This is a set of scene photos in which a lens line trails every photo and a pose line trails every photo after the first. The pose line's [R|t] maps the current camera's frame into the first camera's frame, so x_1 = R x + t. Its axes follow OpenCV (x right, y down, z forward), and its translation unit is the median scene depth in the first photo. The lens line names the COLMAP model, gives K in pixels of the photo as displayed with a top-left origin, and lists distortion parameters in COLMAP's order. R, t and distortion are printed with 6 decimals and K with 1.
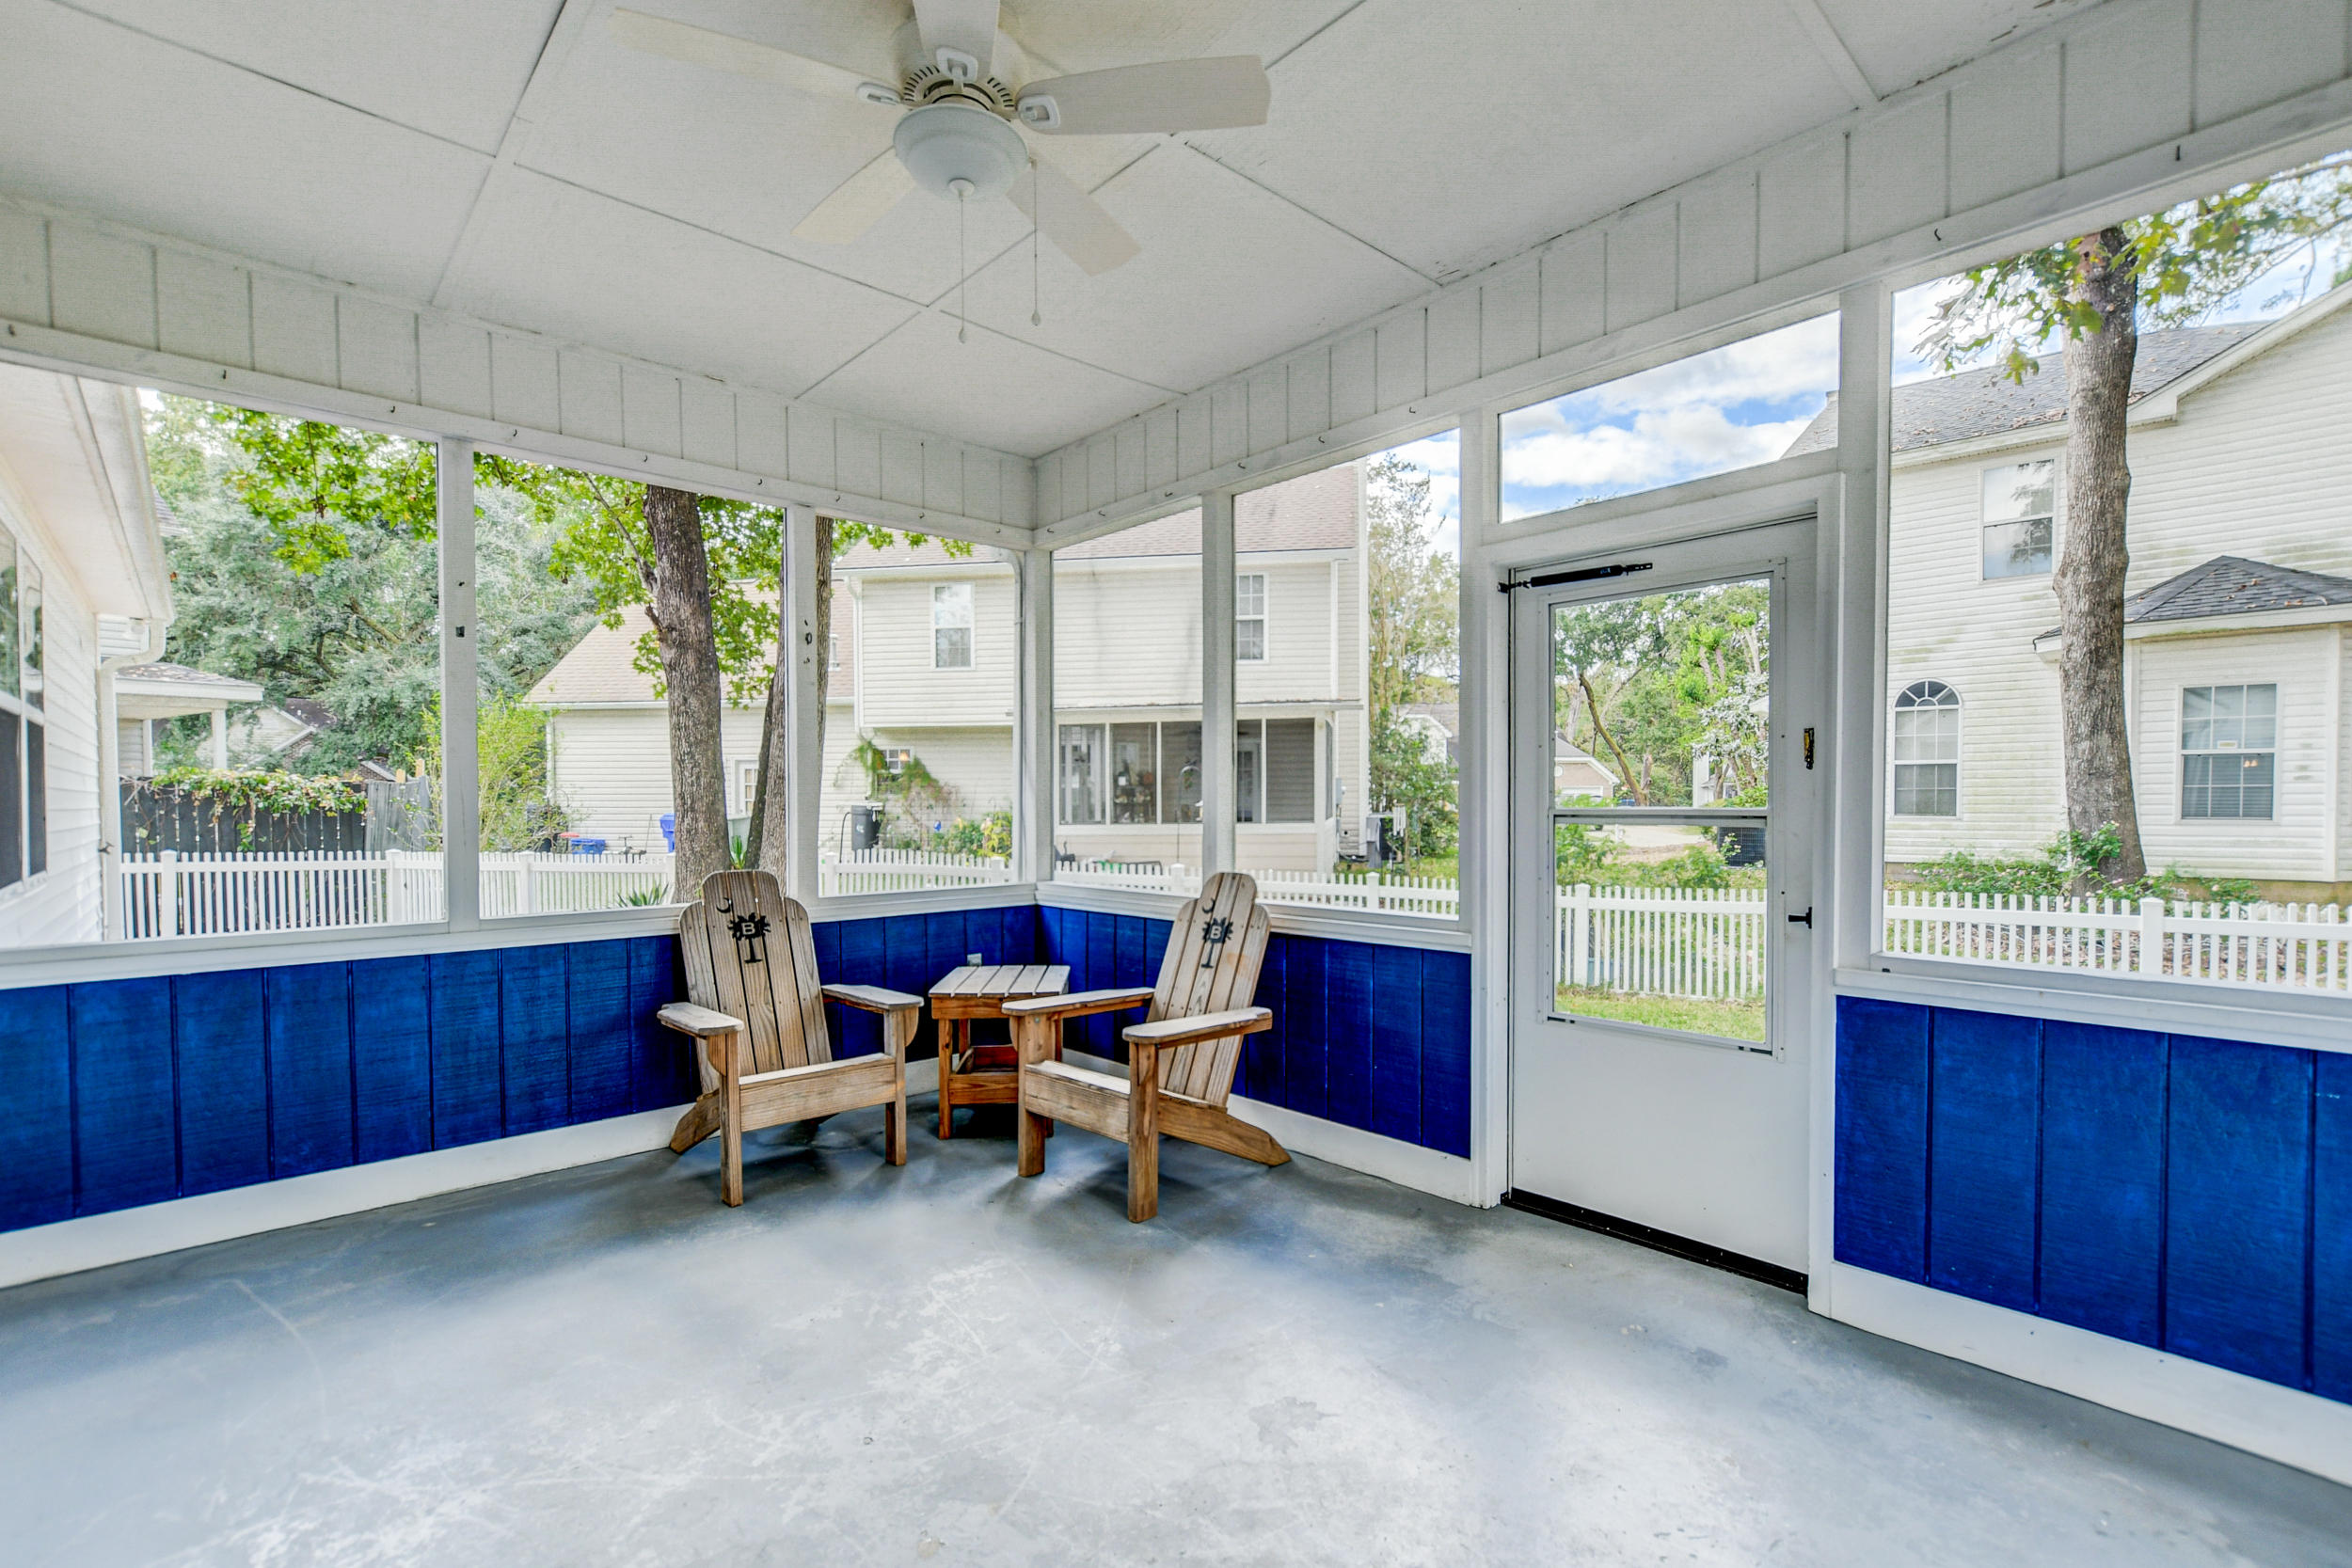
lens RADIAL K [[1036.4, 0, 1201.8], [0, 1036.4, 830.2], [0, 0, 1]] dist [-0.005440, 0.001401]
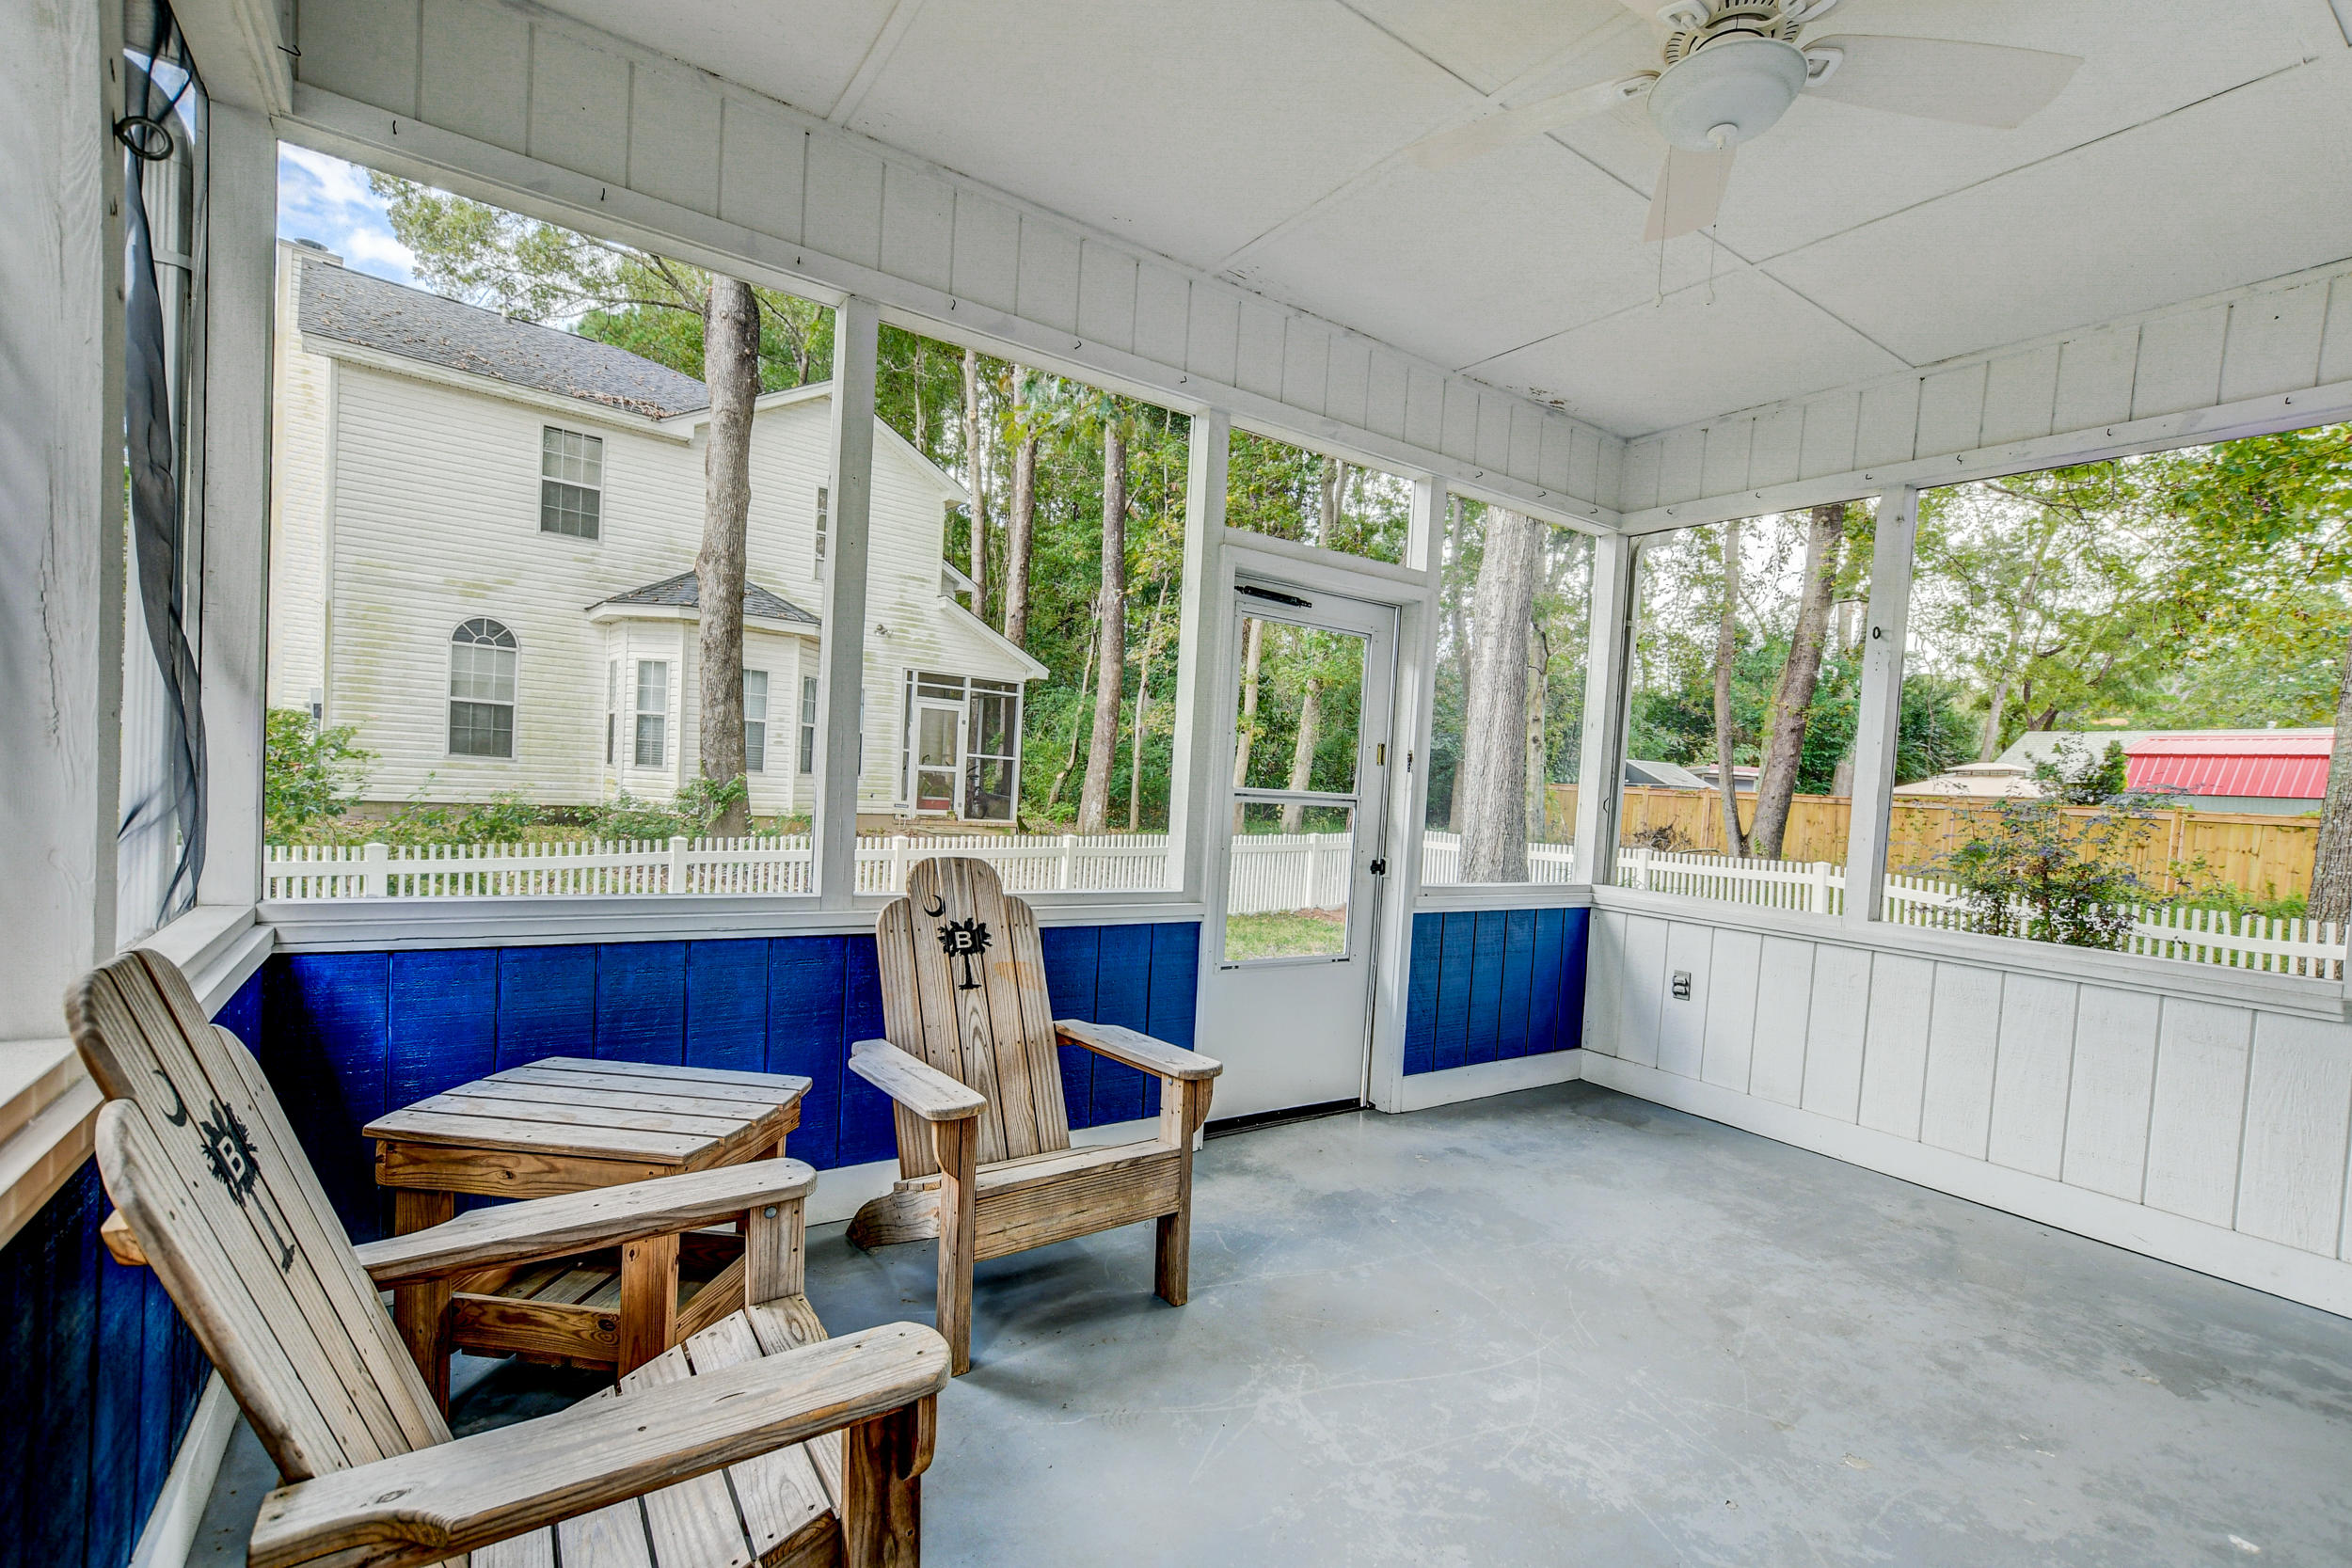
lens RADIAL K [[1036.4, 0, 1192.9], [0, 1036.4, 825.1], [0, 0, 1]] dist [-0.005440, 0.001401]
pose [[0.156291, -0.026694, 0.987350, -0.253722], [-0.033474, 0.998917, 0.032306, -0.004519], [-0.987144, -0.038100, 0.155229, 0.267480]]
